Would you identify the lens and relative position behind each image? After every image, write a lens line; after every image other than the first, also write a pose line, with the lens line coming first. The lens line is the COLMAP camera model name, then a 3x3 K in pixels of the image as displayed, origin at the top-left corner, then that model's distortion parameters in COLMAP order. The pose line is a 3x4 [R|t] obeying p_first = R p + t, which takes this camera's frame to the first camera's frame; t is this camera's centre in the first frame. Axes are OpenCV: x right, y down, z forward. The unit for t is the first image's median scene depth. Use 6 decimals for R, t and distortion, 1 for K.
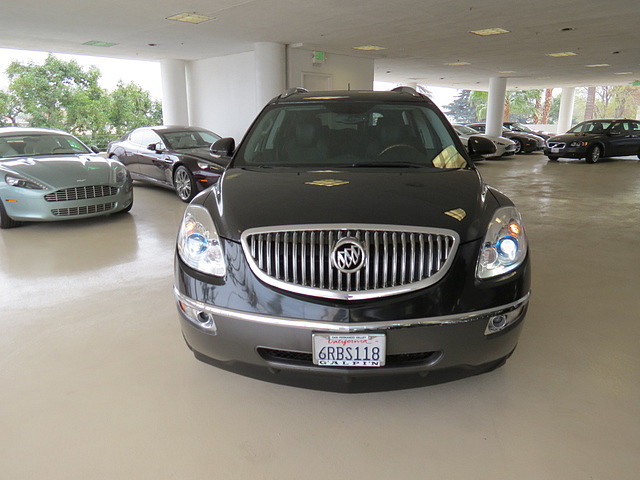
lens RADIAL K [[448.9, 0, 320.0], [0, 448.9, 240.0], [0, 0, 1]] dist [-0.000760, -0.000816]
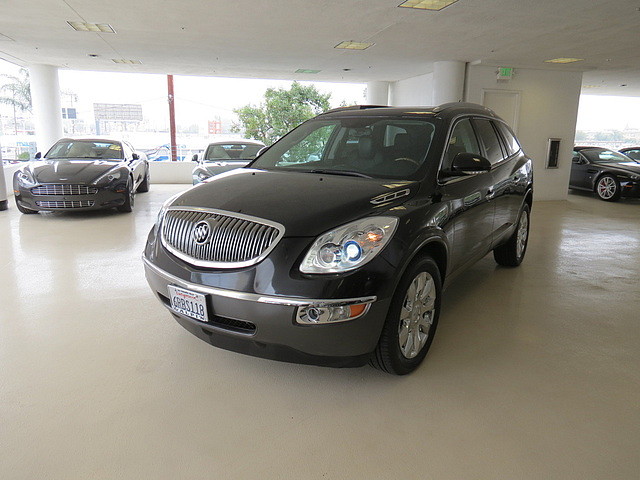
lens RADIAL K [[455.1, 0, 320.0], [0, 455.1, 240.0], [0, 0, 1]] dist [-0.003881, -0.000314]
pose [[0.850343, 0.134835, -0.508661, 0.216034], [-0.156657, 0.987653, -0.000082, 0.000909], [0.502369, 0.079755, 0.860967, 0.008758]]
